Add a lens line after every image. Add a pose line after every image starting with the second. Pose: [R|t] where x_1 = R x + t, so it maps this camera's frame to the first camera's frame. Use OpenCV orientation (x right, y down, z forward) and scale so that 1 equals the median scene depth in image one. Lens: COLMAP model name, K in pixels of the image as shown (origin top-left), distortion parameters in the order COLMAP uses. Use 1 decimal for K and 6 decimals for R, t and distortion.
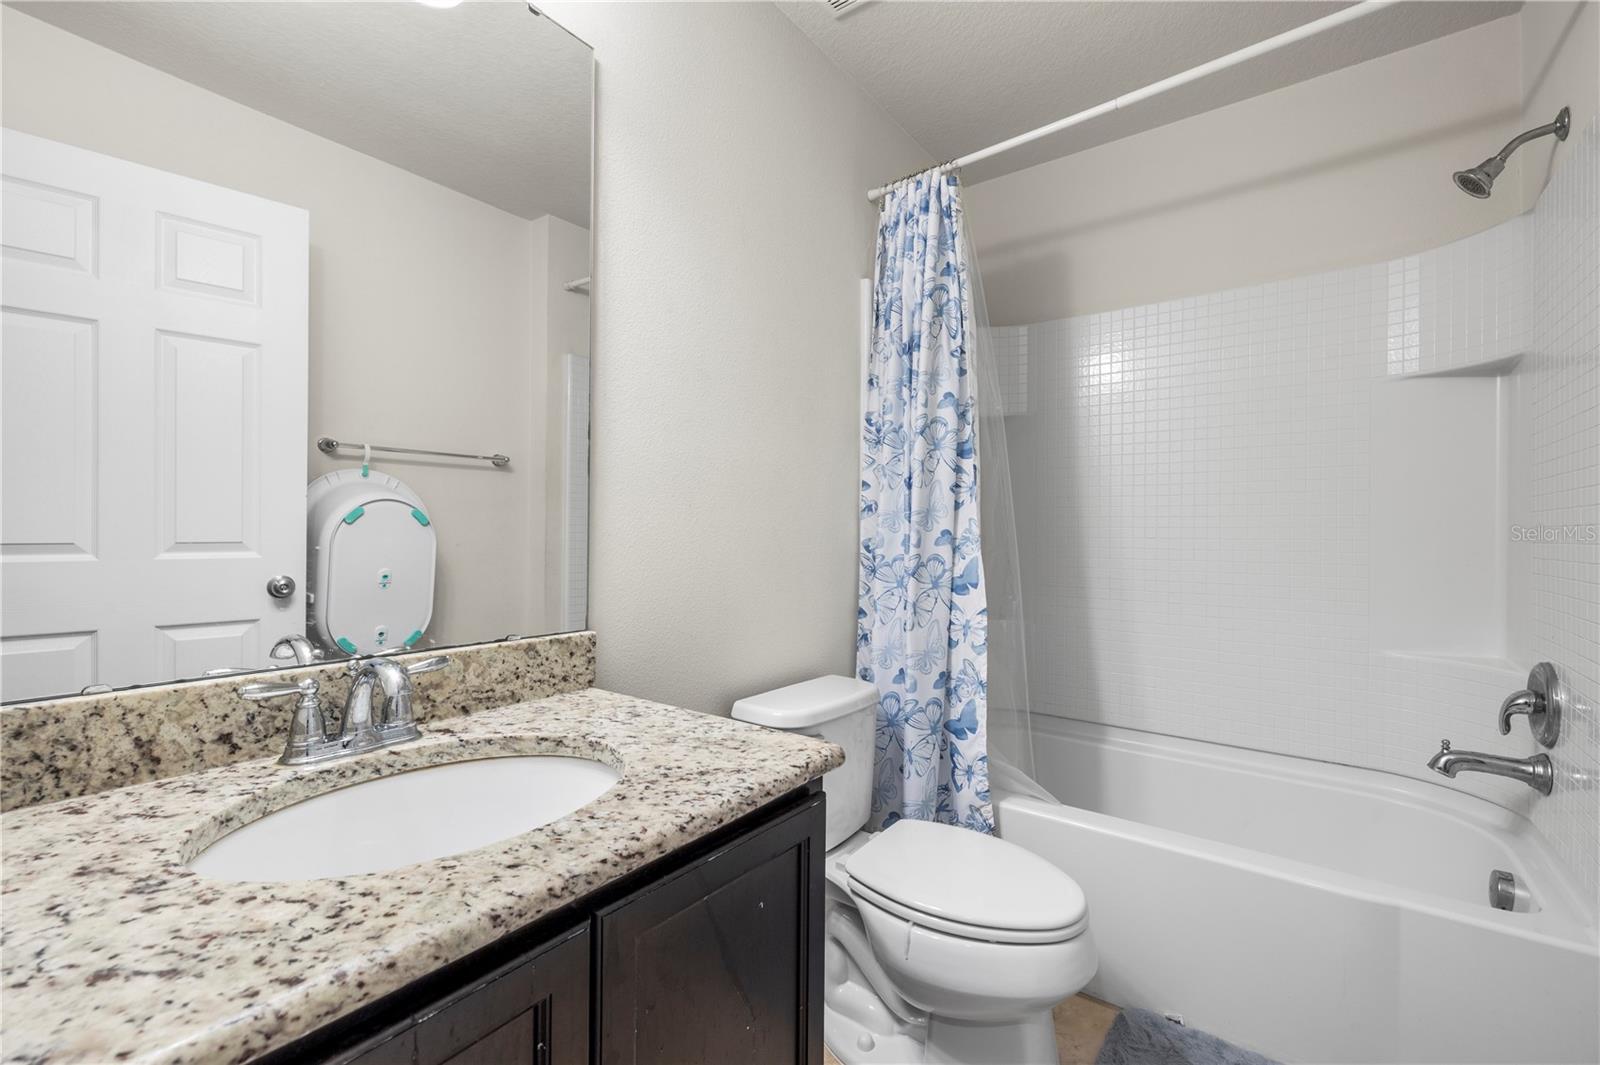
lens RADIAL K [[674.3, 0, 796.5], [0, 674.3, 529.6], [0, 0, 1]] dist [0.001086, 0.000033]
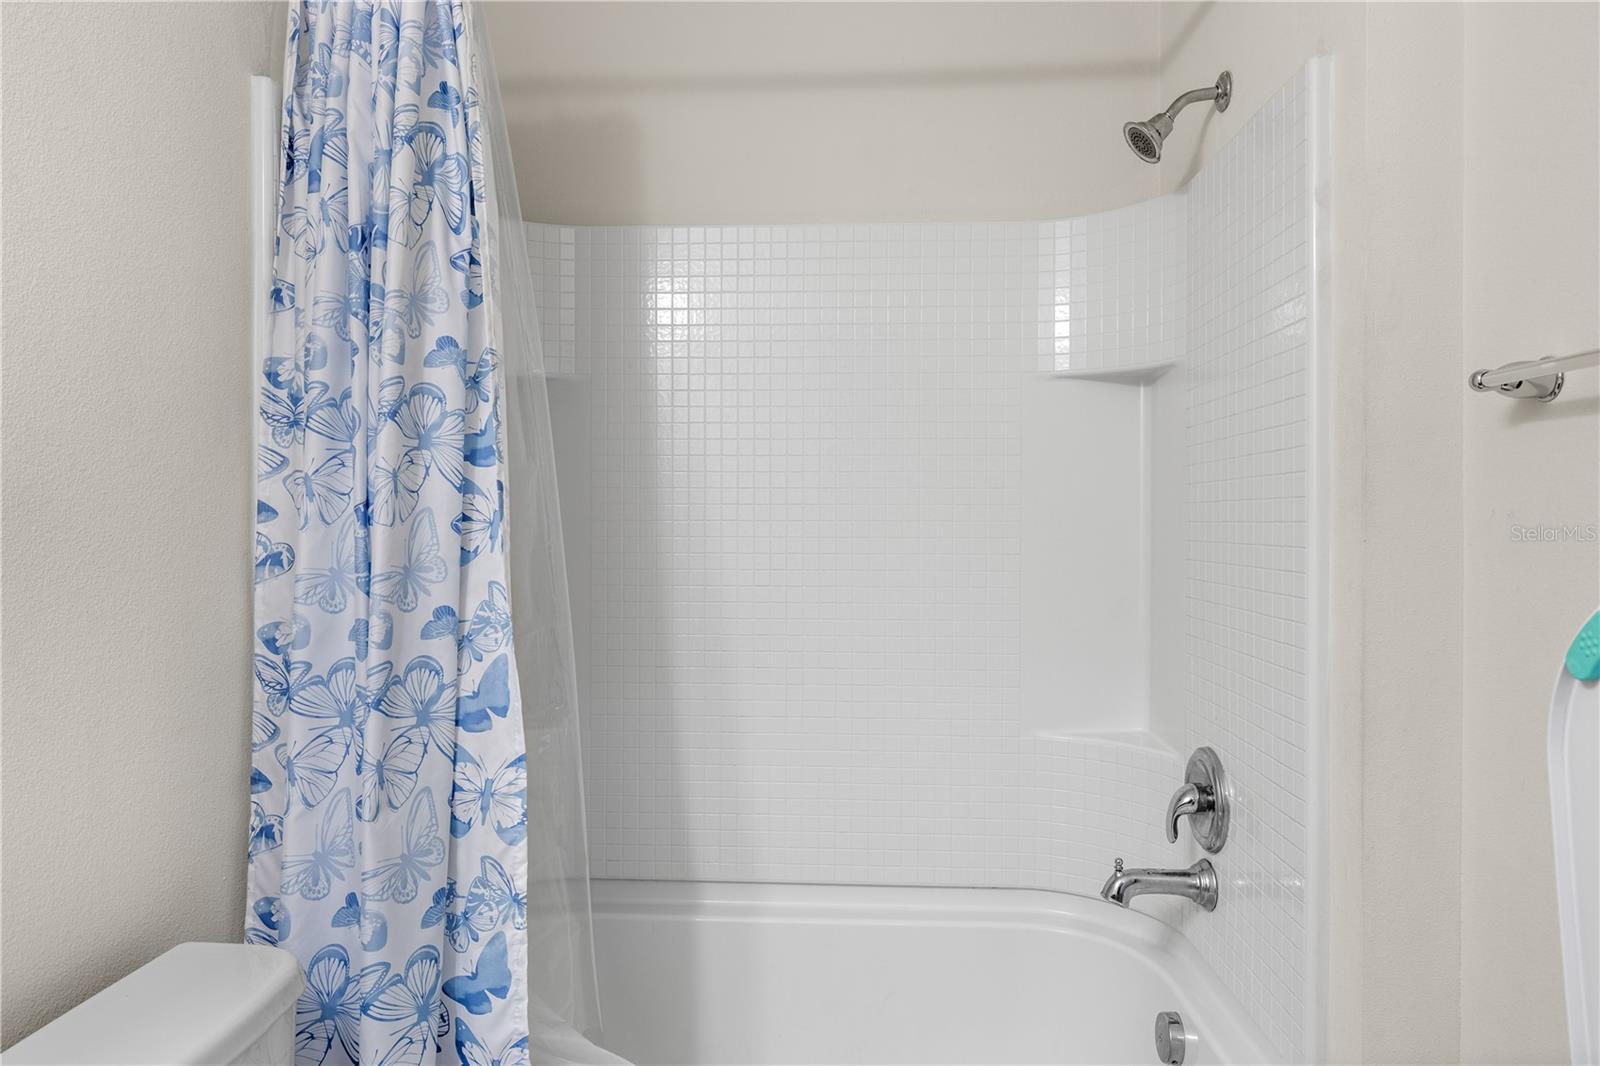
lens RADIAL K [[991.9, 0, 802.3], [0, 991.9, 526.9], [0, 0, 1]] dist [-0.000794, -0.001158]
pose [[0.828307, -0.008347, 0.560213, 0.025683], [0.001222, 0.999914, 0.013092, -0.068902], [-0.560274, -0.010160, 0.828245, 0.223569]]
